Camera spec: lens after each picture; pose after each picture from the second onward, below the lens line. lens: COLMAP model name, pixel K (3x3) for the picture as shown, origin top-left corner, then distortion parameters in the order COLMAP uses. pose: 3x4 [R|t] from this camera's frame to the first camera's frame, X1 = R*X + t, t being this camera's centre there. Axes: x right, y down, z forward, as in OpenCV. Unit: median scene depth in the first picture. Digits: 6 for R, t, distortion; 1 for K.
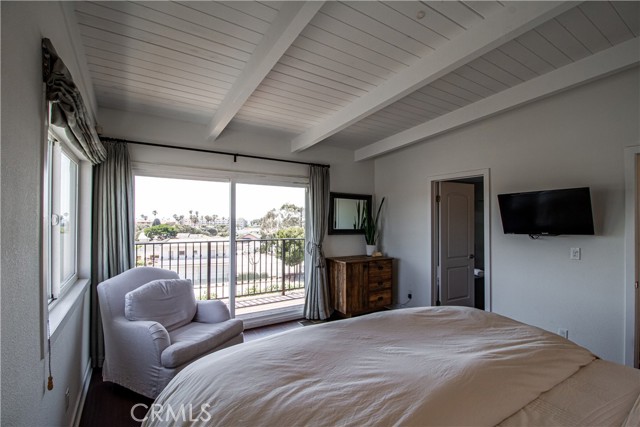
lens RADIAL K [[296.0, 0, 325.0], [0, 296.0, 216.8], [0, 0, 1]] dist [-0.000145, -0.013522]
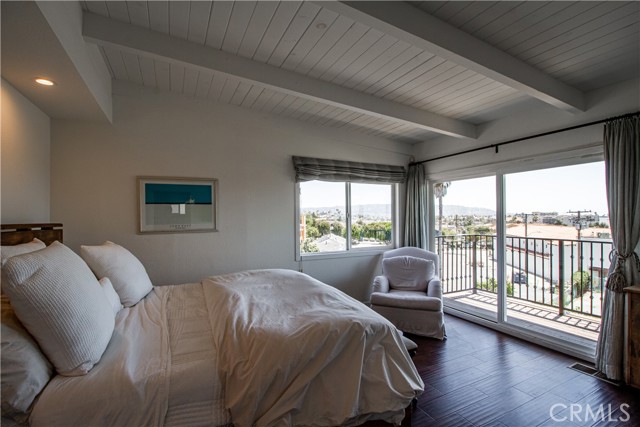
lens RADIAL K [[296.0, 0, 325.0], [0, 296.0, 216.8], [0, 0, 1]] dist [-0.000145, -0.013522]
pose [[-0.103147, -0.009440, -0.994621, 0.634605], [0.014673, 0.999832, -0.011011, 0.020356], [0.994558, -0.015730, -0.102991, 0.496984]]
